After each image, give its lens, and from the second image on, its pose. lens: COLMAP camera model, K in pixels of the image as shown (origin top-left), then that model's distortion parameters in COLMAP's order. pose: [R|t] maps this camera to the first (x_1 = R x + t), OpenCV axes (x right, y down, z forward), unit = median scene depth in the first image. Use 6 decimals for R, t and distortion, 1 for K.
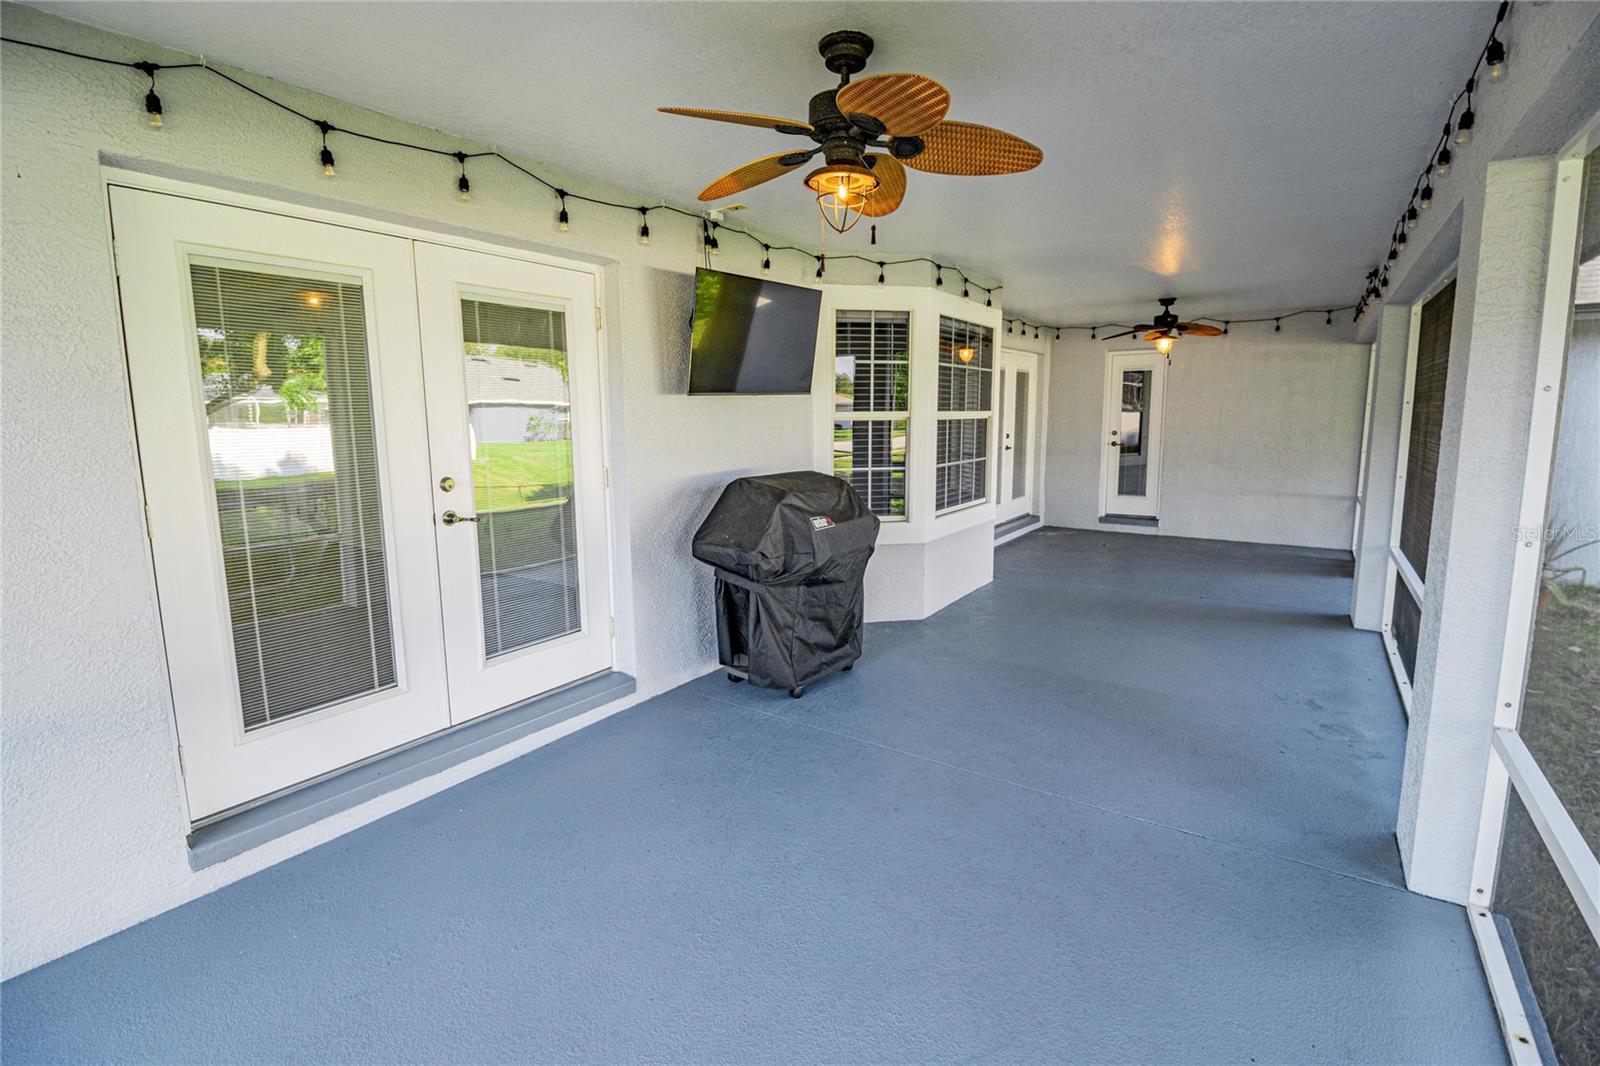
lens RADIAL K [[754.8, 0, 804.7], [0, 754.8, 518.6], [0, 0, 1]] dist [0.004586, -0.013179]
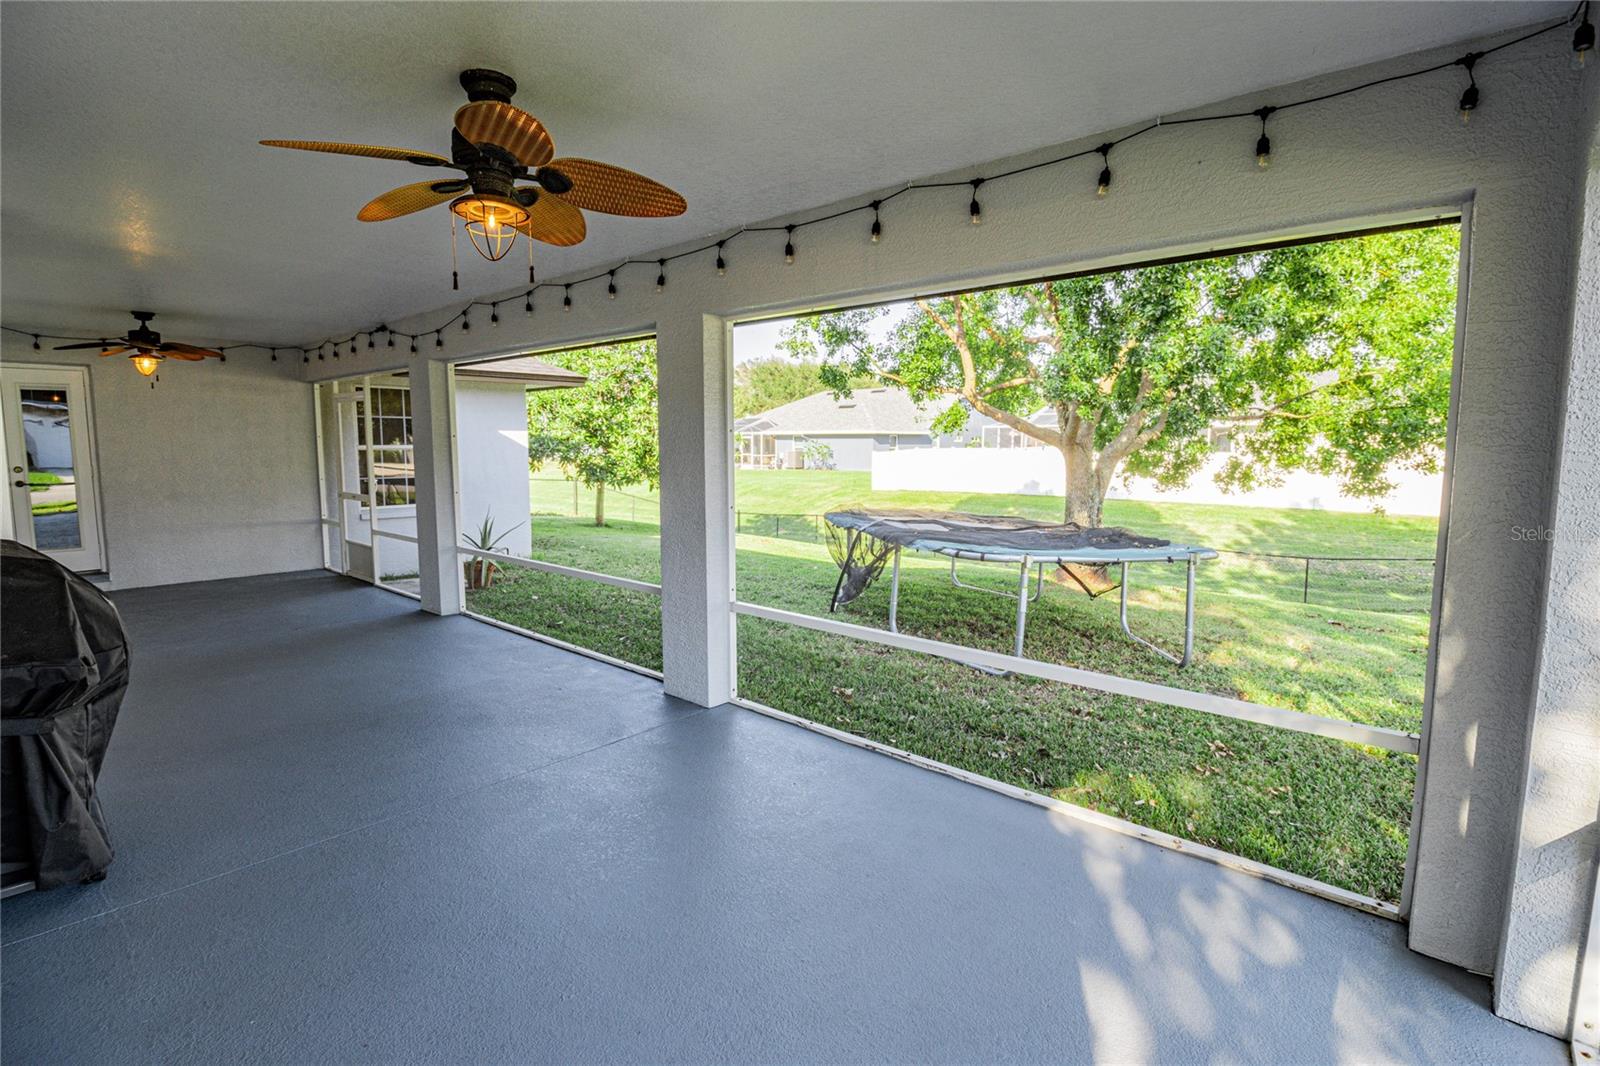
lens RADIAL K [[754.8, 0, 804.7], [0, 754.8, 518.6], [0, 0, 1]] dist [0.004586, -0.013179]
pose [[0.146207, -0.090246, 0.985129, -0.278542], [0.131188, 0.988804, 0.071112, -0.017972], [-0.980517, 0.118840, 0.156409, 0.145362]]
